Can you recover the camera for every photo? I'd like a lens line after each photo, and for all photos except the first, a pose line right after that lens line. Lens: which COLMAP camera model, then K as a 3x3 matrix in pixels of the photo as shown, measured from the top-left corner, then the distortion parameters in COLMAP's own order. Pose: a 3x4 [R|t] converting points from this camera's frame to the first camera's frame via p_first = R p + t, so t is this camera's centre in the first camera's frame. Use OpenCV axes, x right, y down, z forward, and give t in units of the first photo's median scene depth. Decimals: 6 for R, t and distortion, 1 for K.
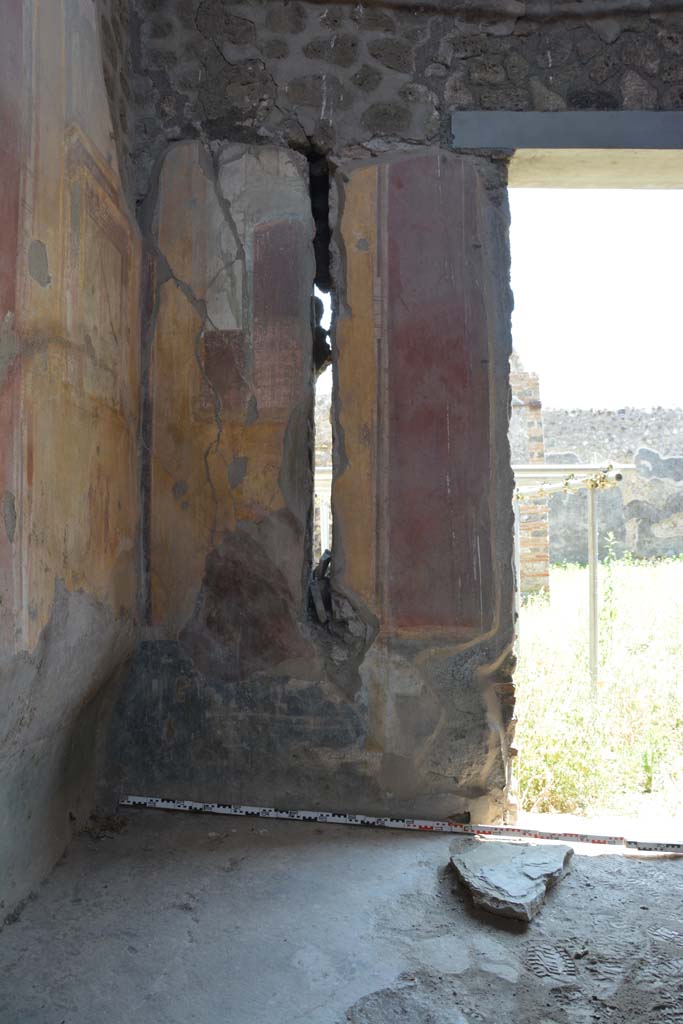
lens RADIAL K [[784.3, 0, 336.1], [0, 784.3, 515.6], [0, 0, 1]] dist [-0.143845, 0.093496]
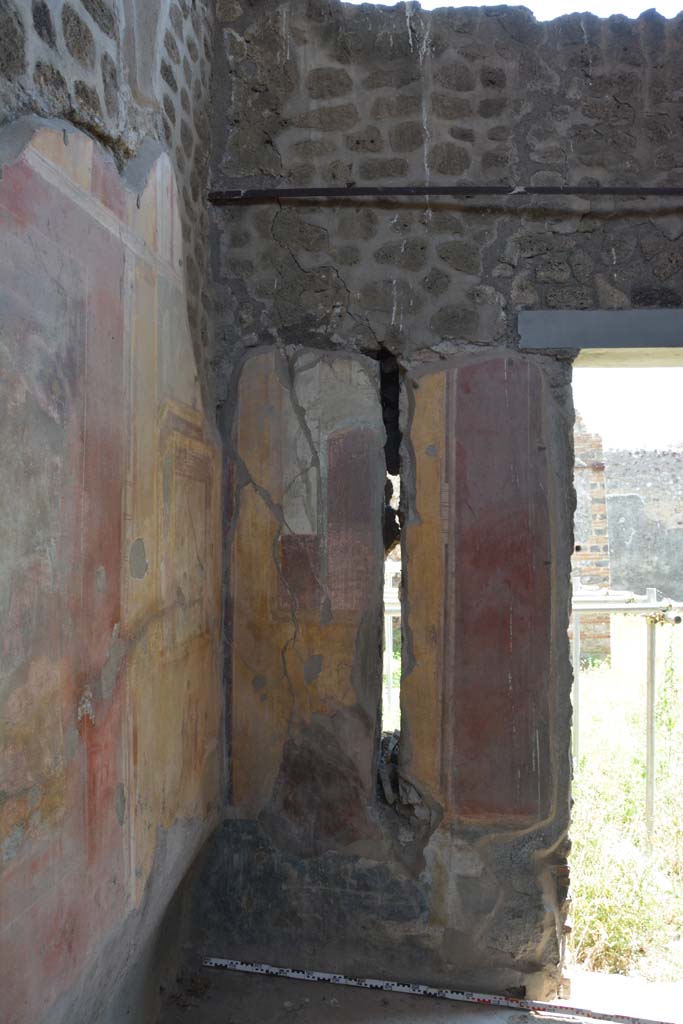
lens RADIAL K [[784.3, 0, 338.4], [0, 784.3, 513.9], [0, 0, 1]] dist [-0.143845, 0.093496]
pose [[0.997246, 0.005589, -0.073956, -0.012647], [-0.006093, 0.999960, -0.006597, -0.259637], [0.073916, 0.007030, 0.997240, -0.067446]]
